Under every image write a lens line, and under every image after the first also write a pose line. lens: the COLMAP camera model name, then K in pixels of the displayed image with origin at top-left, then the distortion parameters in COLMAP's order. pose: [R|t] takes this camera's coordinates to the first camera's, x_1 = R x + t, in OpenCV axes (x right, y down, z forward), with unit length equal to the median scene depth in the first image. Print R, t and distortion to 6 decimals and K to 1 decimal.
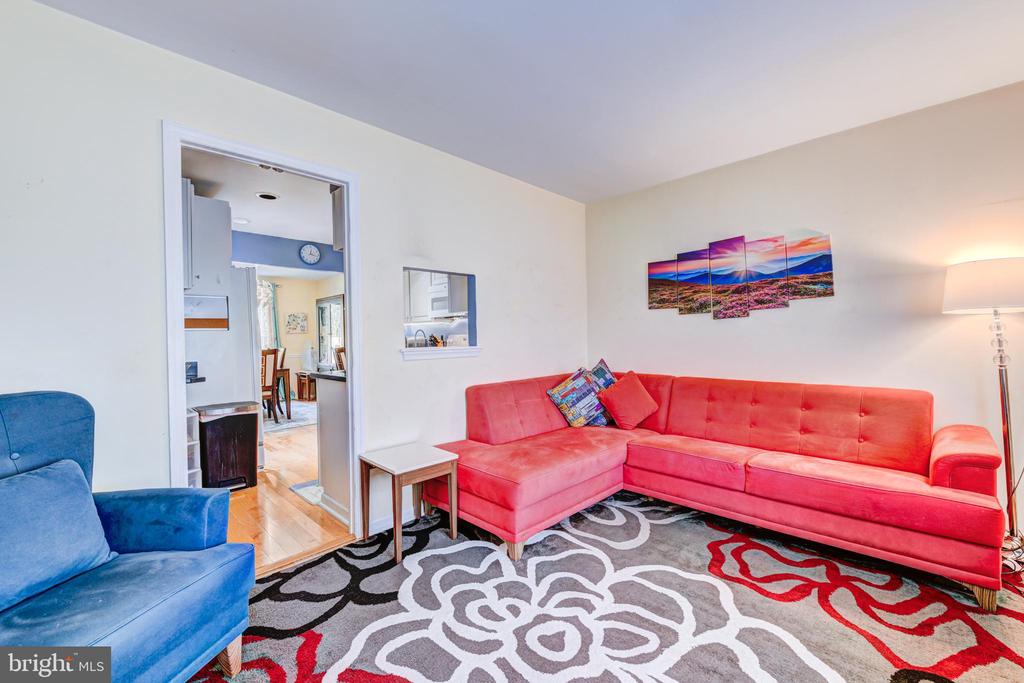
lens RADIAL K [[417.1, 0, 513.7], [0, 417.1, 345.8], [0, 0, 1]] dist [0.001718, 0.000057]
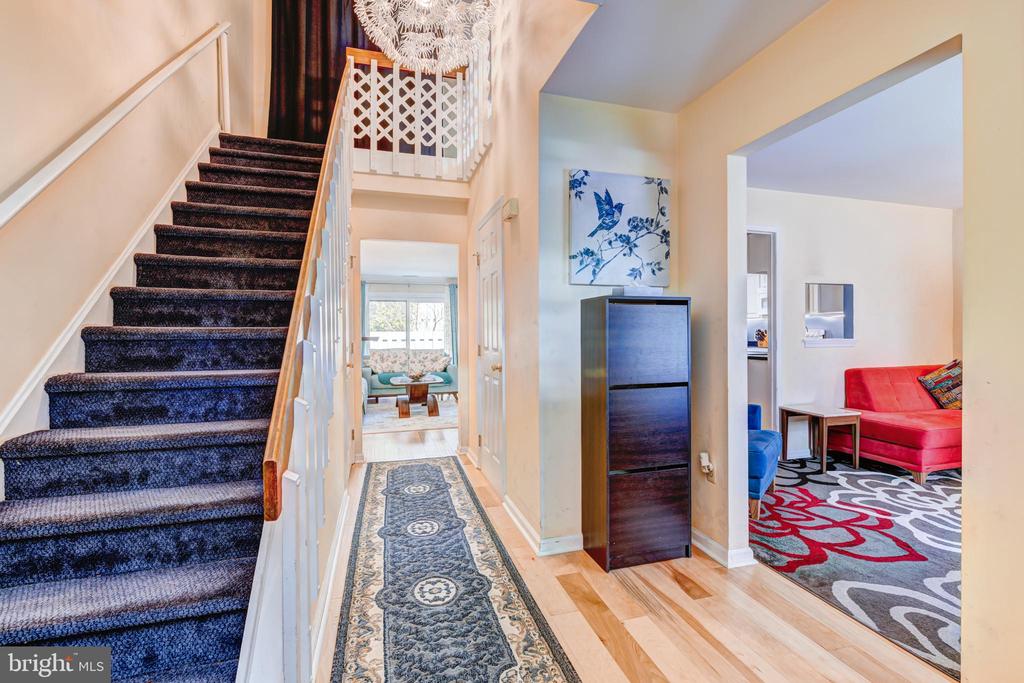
lens RADIAL K [[445.6, 0, 512.0], [0, 445.6, 341.5], [0, 0, 1]] dist [-0.000776, -0.000405]
pose [[0.875023, 0.018357, -0.483734, -0.509260], [-0.018011, 0.999823, 0.005361, 0.028905], [0.483747, 0.004022, 0.875199, -1.078443]]
